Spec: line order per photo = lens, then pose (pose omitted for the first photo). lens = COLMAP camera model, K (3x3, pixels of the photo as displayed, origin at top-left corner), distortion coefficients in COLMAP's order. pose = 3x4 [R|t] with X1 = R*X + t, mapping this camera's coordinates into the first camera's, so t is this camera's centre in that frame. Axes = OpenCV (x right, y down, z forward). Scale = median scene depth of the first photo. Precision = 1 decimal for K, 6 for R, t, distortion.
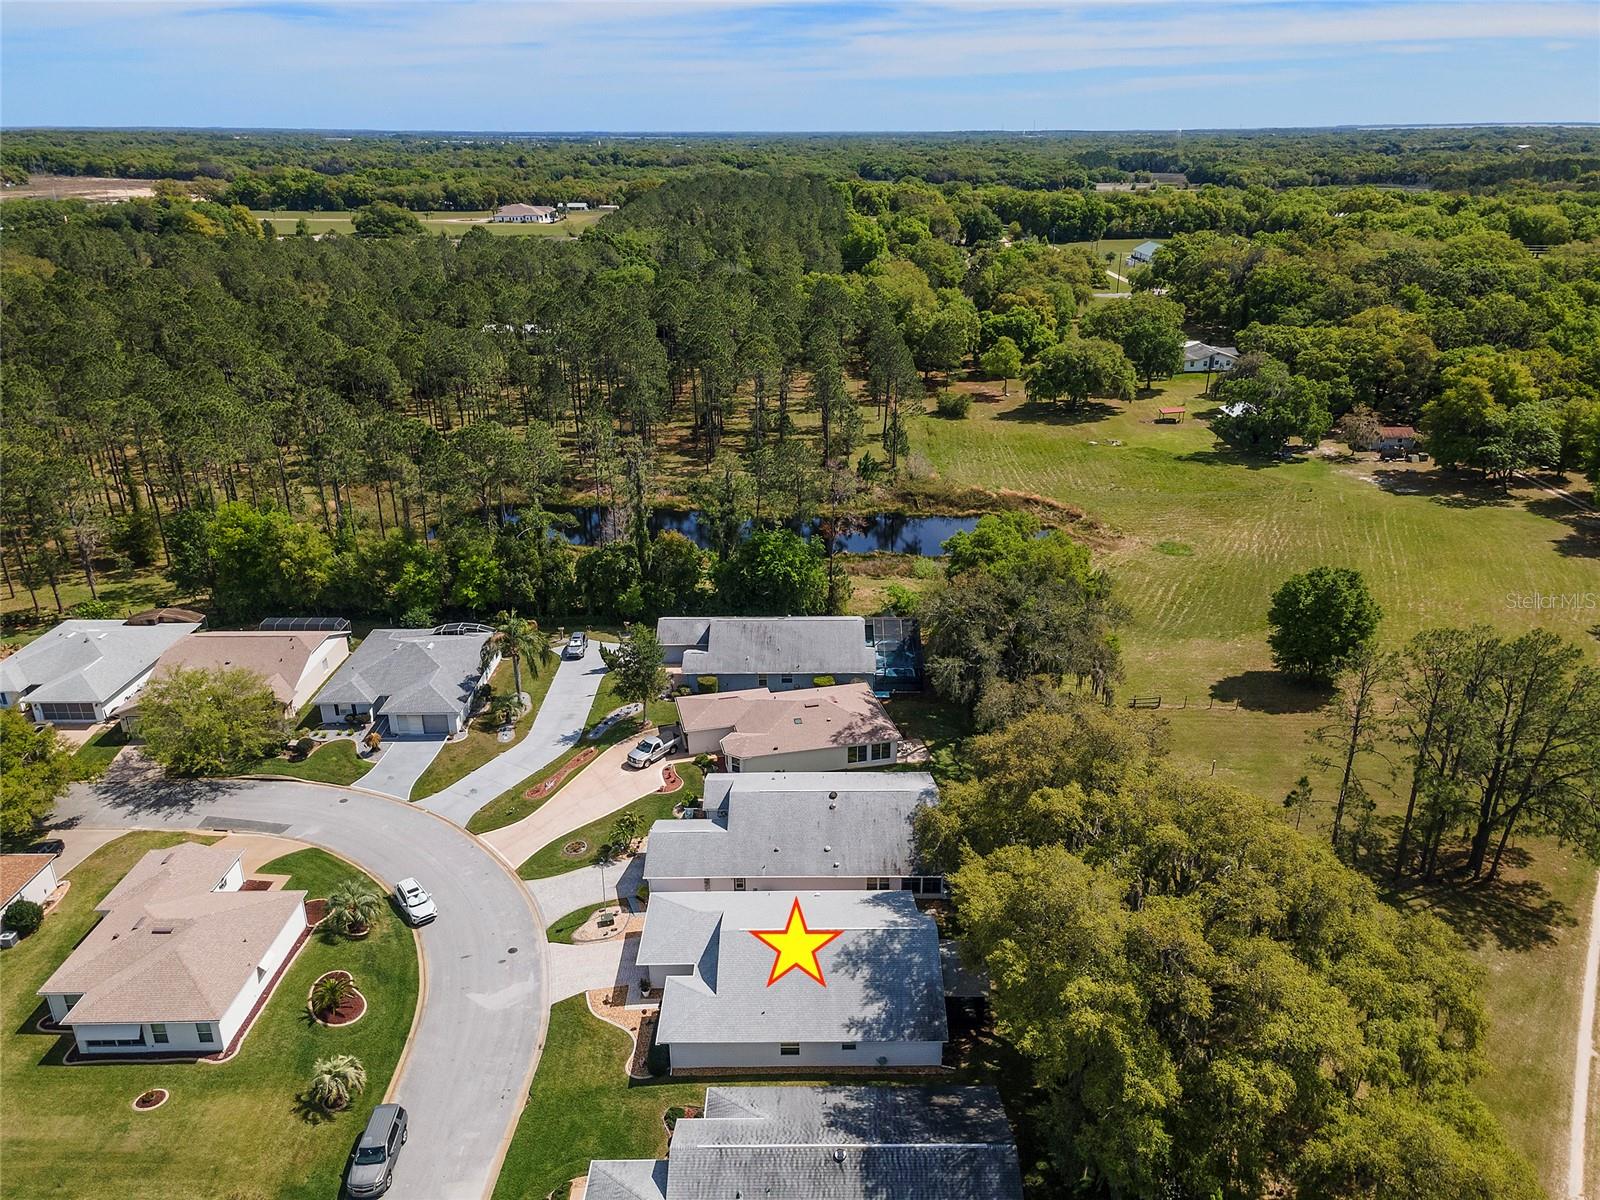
lens RADIAL K [[1145.8, 0, 811.7], [0, 1145.8, 636.2], [0, 0, 1]] dist [0.039718, -0.005637]
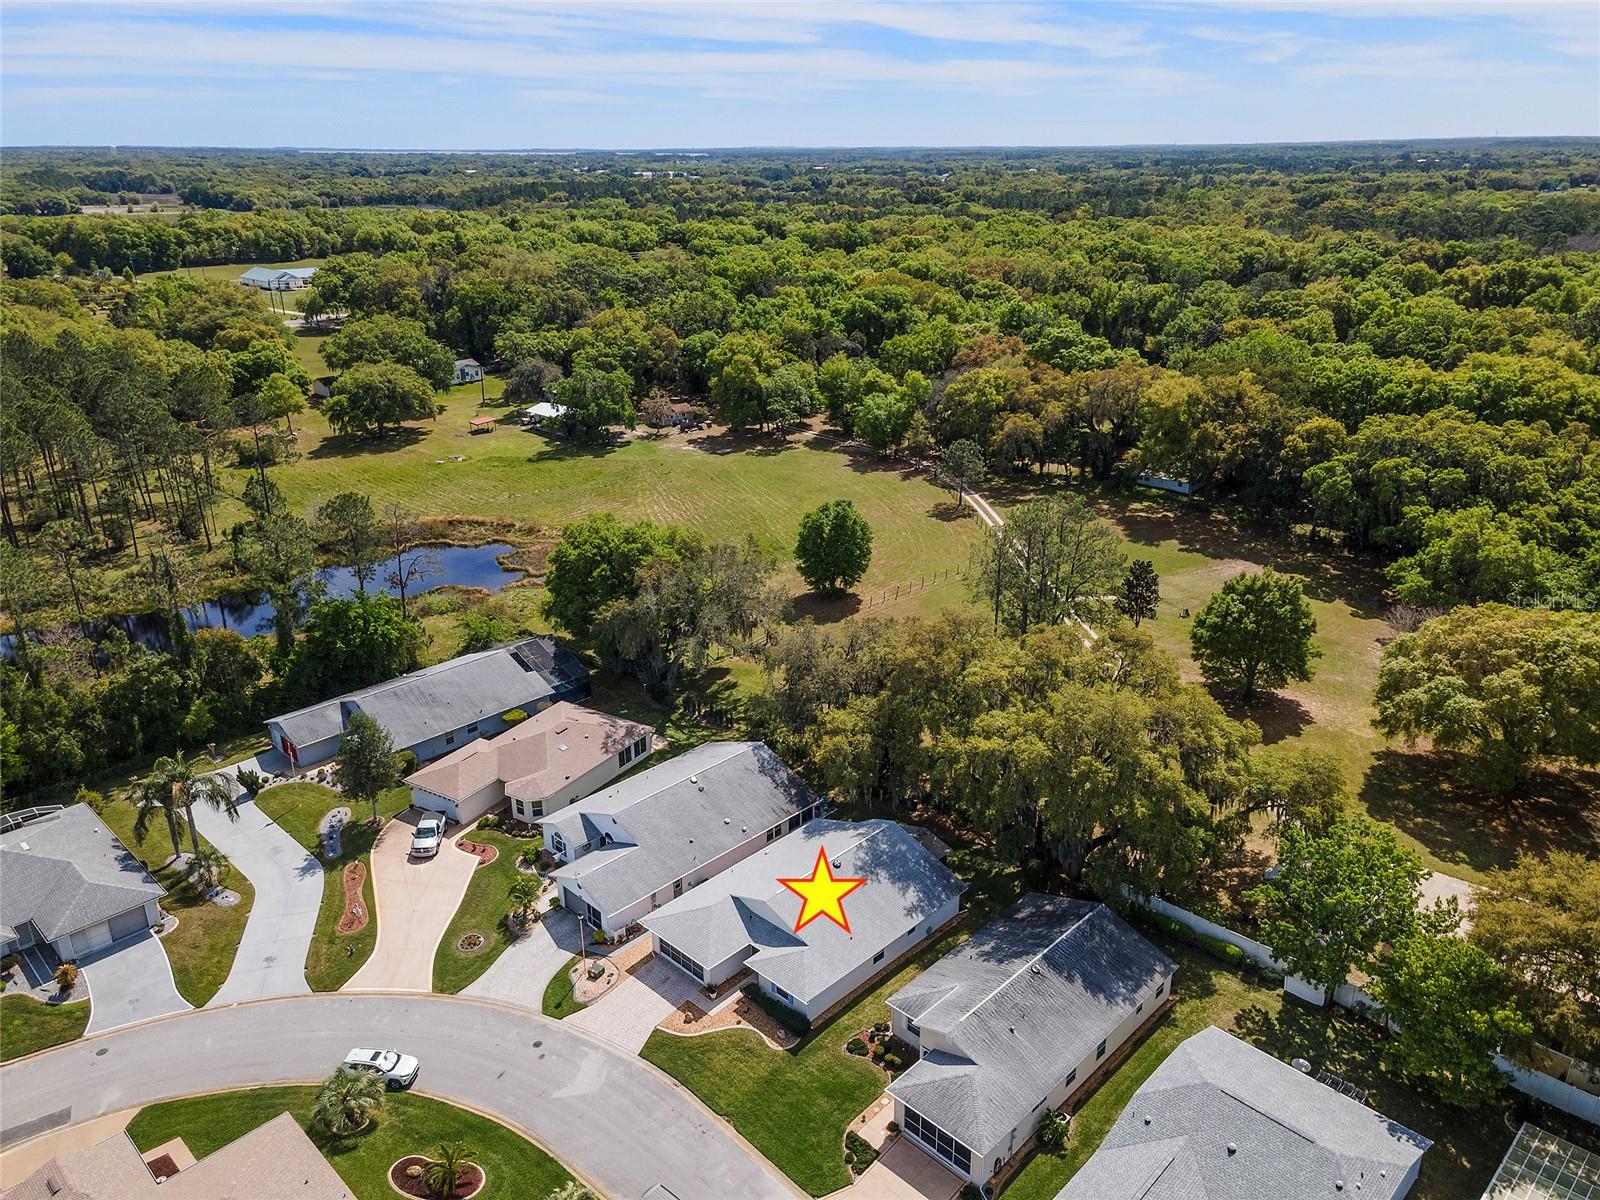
lens RADIAL K [[1145.8, 0, 811.7], [0, 1145.8, 636.2], [0, 0, 1]] dist [0.039718, -0.005637]
pose [[0.699008, -0.279969, 0.658032, -0.497598], [0.289440, 0.952201, 0.097664, -0.054416], [-0.653921, 0.122193, 0.746630, 0.094236]]
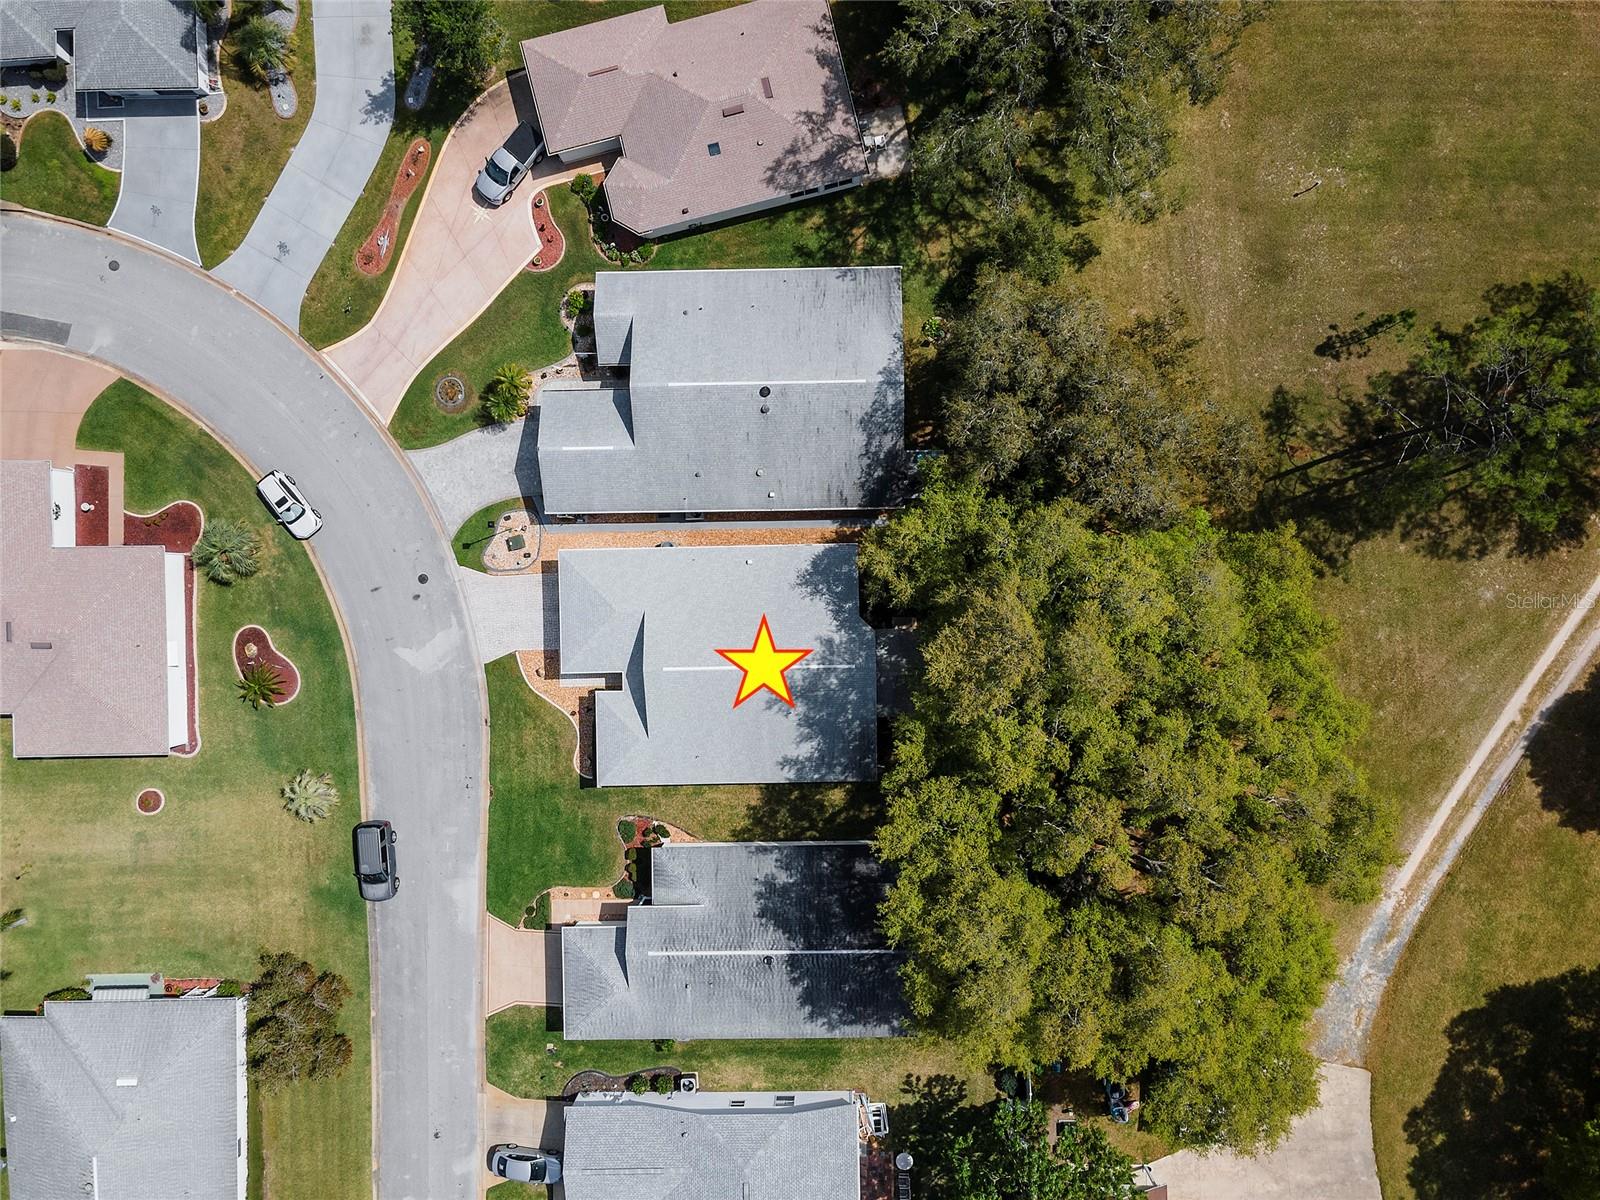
lens RADIAL K [[1110.4, 0, 789.8], [0, 1110.4, 660.6], [0, 0, 1]] dist [0.034338, 0.003542]
pose [[0.999646, -0.013600, -0.022861, 0.042400], [0.026347, 0.387908, 0.921321, -0.410434], [-0.003661, -0.921598, 0.388129, 0.470955]]
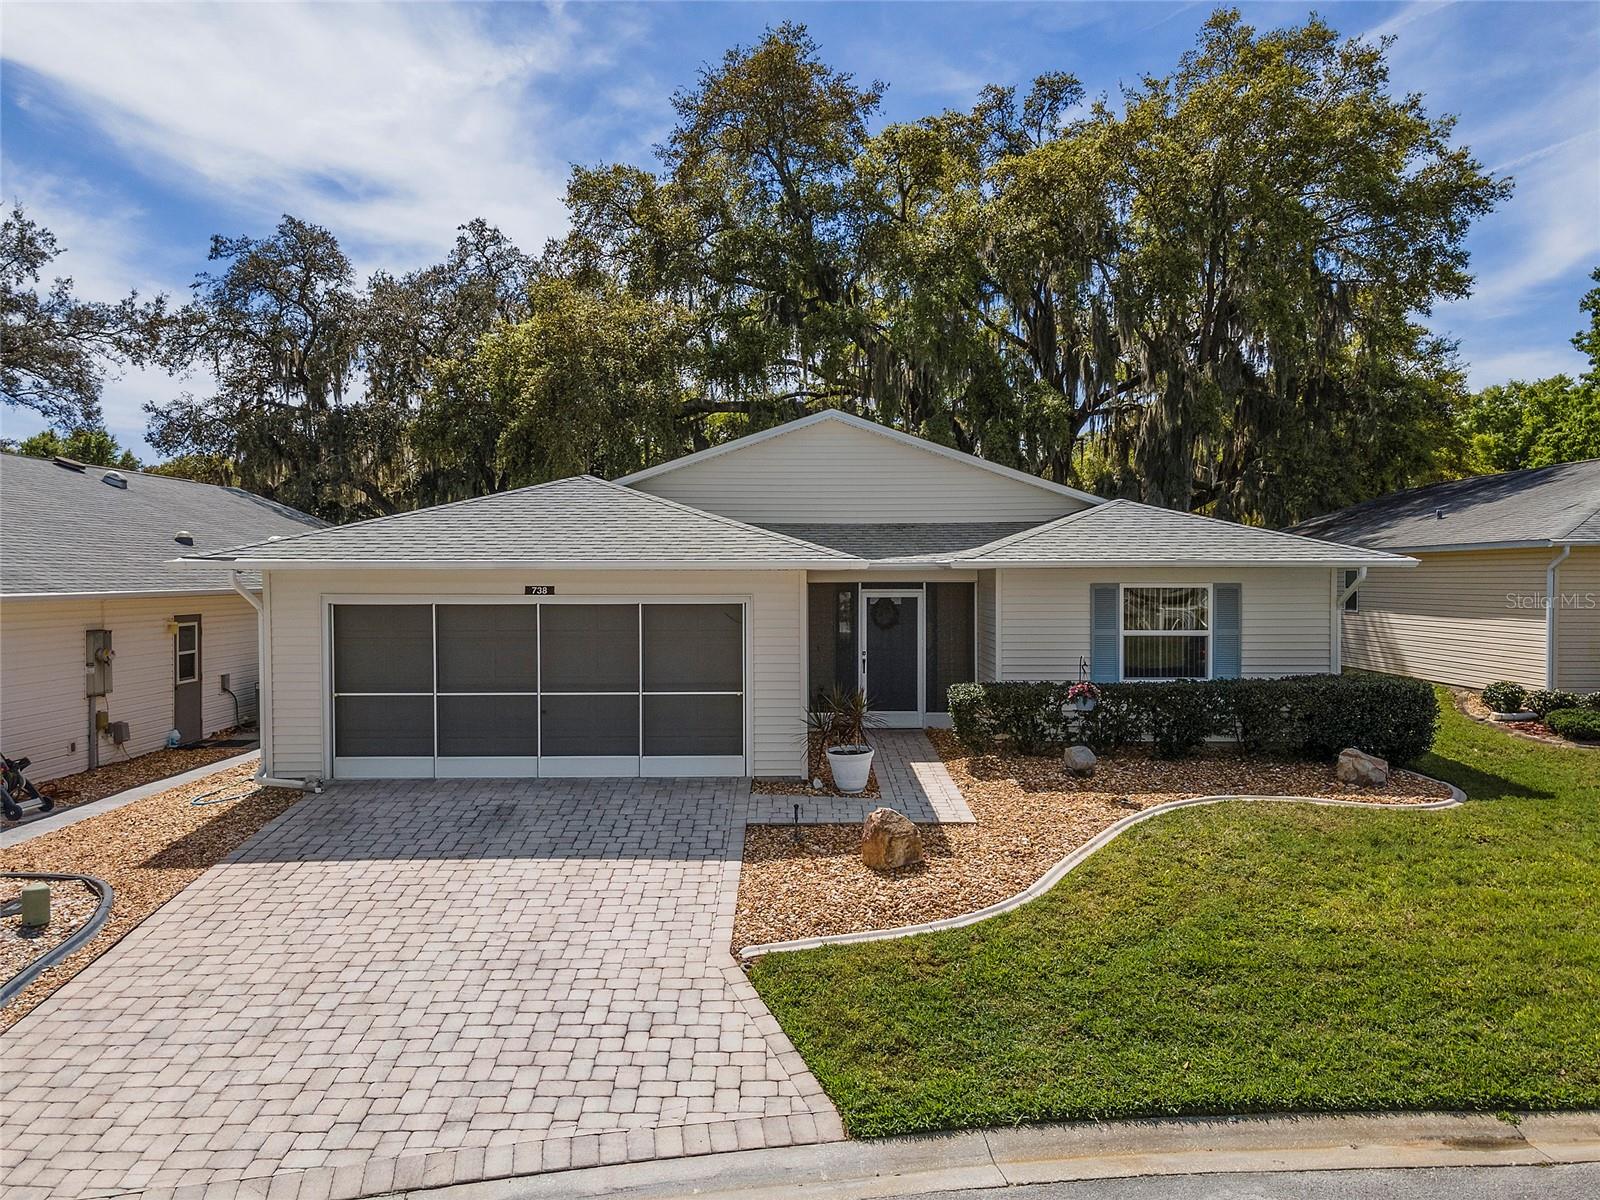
lens RADIAL K [[1137.8, 0, 813.1], [0, 1137.8, 615.0], [0, 0, 1]] dist [0.051562, 0.005233]
pose [[-0.001281, -0.014857, 0.999889, -0.234328], [0.399514, 0.916618, 0.014131, 0.208691], [-0.916726, 0.399487, 0.004762, 0.734124]]
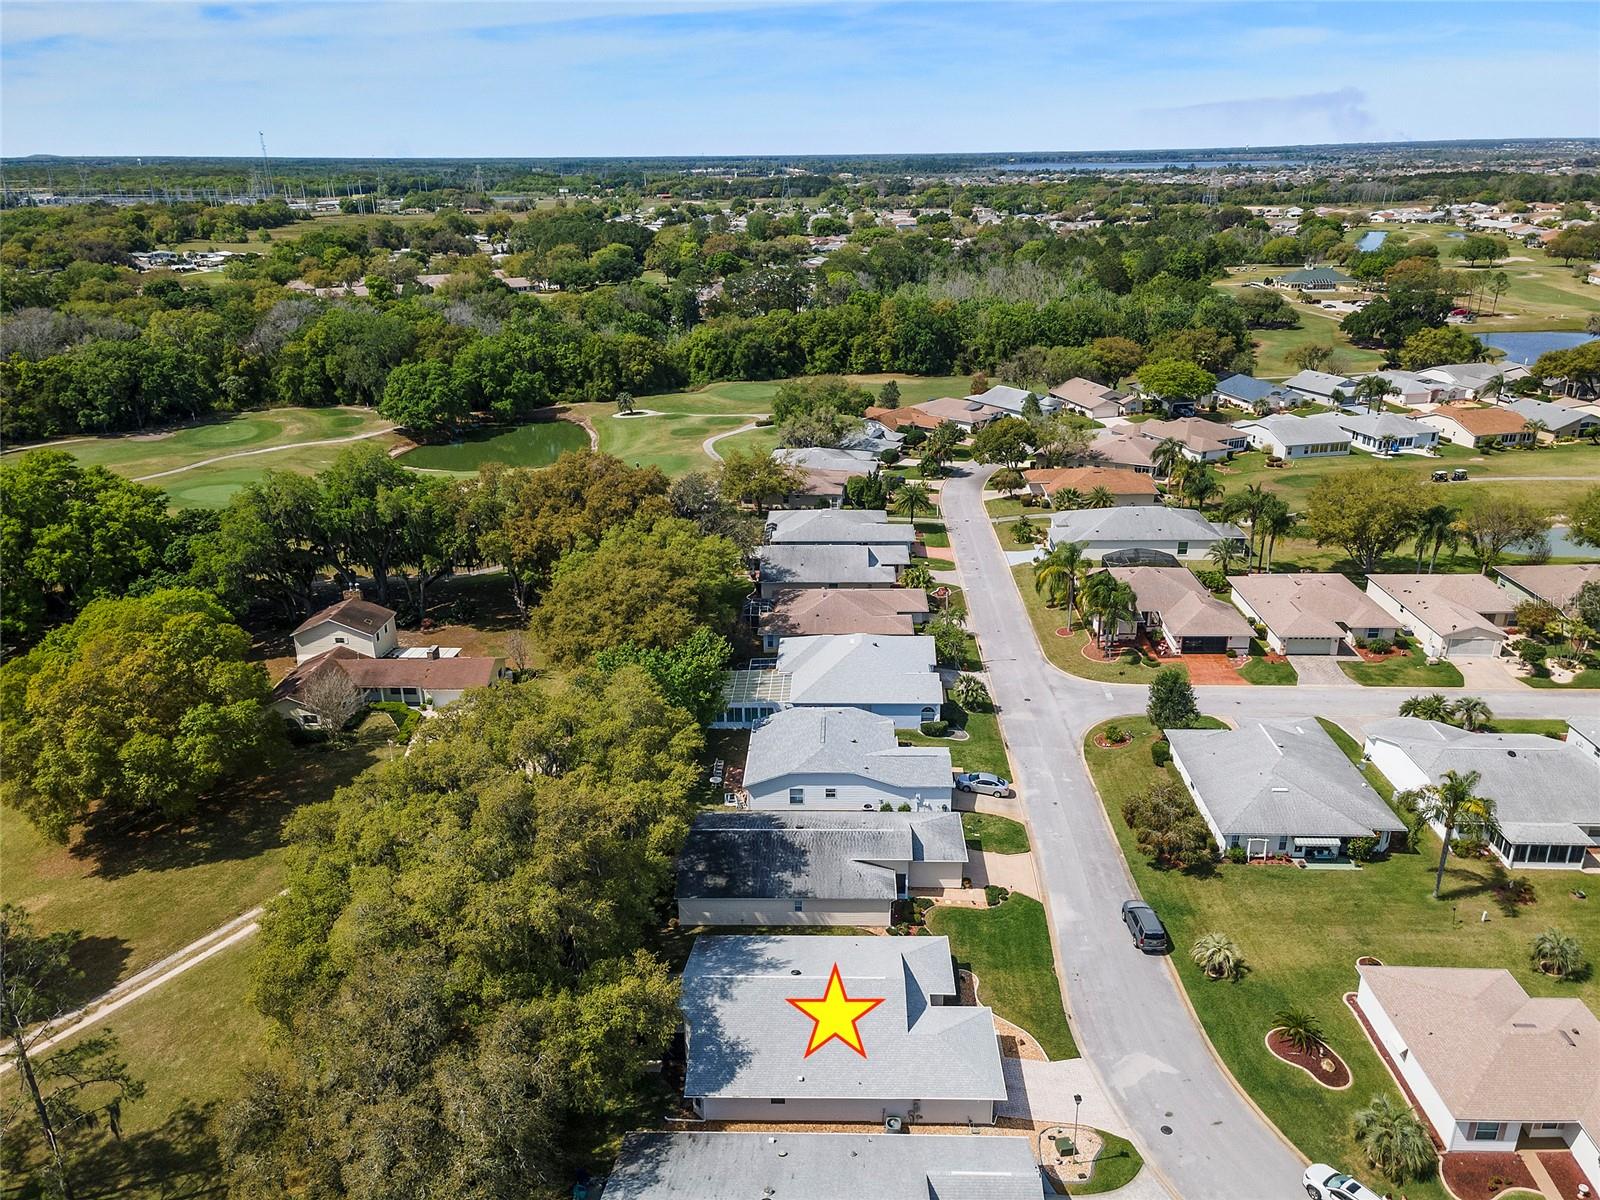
lens RADIAL K [[1145.8, 0, 811.7], [0, 1145.8, 636.2], [0, 0, 1]] dist [0.039718, -0.005637]
pose [[-0.999474, 0.002642, 0.032316, -0.024236], [0.025191, 0.690761, 0.722644, -0.466480], [-0.020414, 0.723078, -0.690464, 1.053626]]
